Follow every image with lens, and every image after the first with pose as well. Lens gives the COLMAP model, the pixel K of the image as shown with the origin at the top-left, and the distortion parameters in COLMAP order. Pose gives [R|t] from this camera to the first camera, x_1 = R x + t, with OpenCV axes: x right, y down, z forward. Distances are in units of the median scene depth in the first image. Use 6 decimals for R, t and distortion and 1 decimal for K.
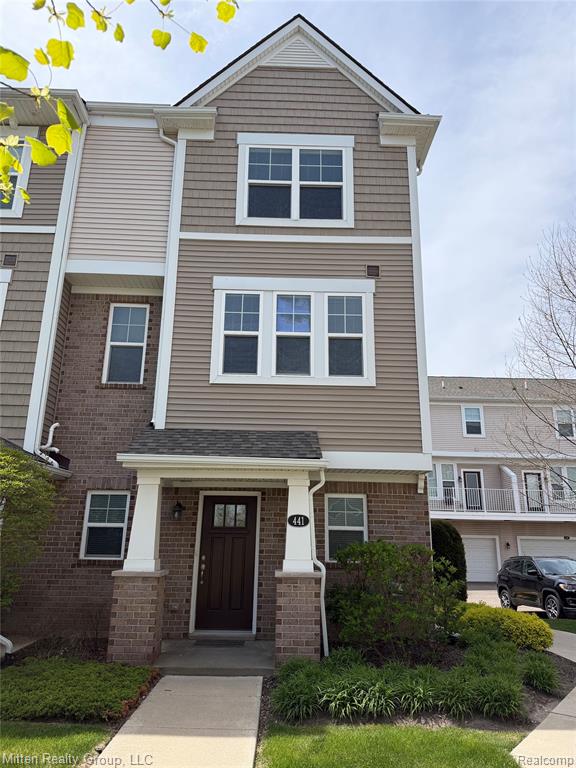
lens RADIAL K [[546.7, 0, 286.2], [0, 546.7, 389.5], [0, 0, 1]] dist [0.051471, -0.079249]
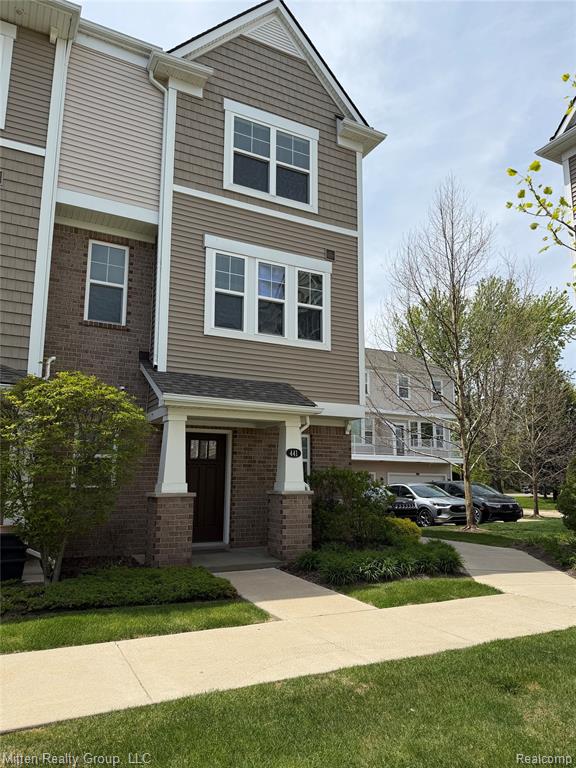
lens RADIAL K [[546.7, 0, 290.6], [0, 546.7, 405.5], [0, 0, 1]] dist [0.051471, -0.079249]
pose [[0.895293, 0.050735, 0.442579, -0.443114], [-0.107679, 0.988680, 0.104488, -0.002935], [-0.432268, -0.141203, 0.890621, -0.094736]]
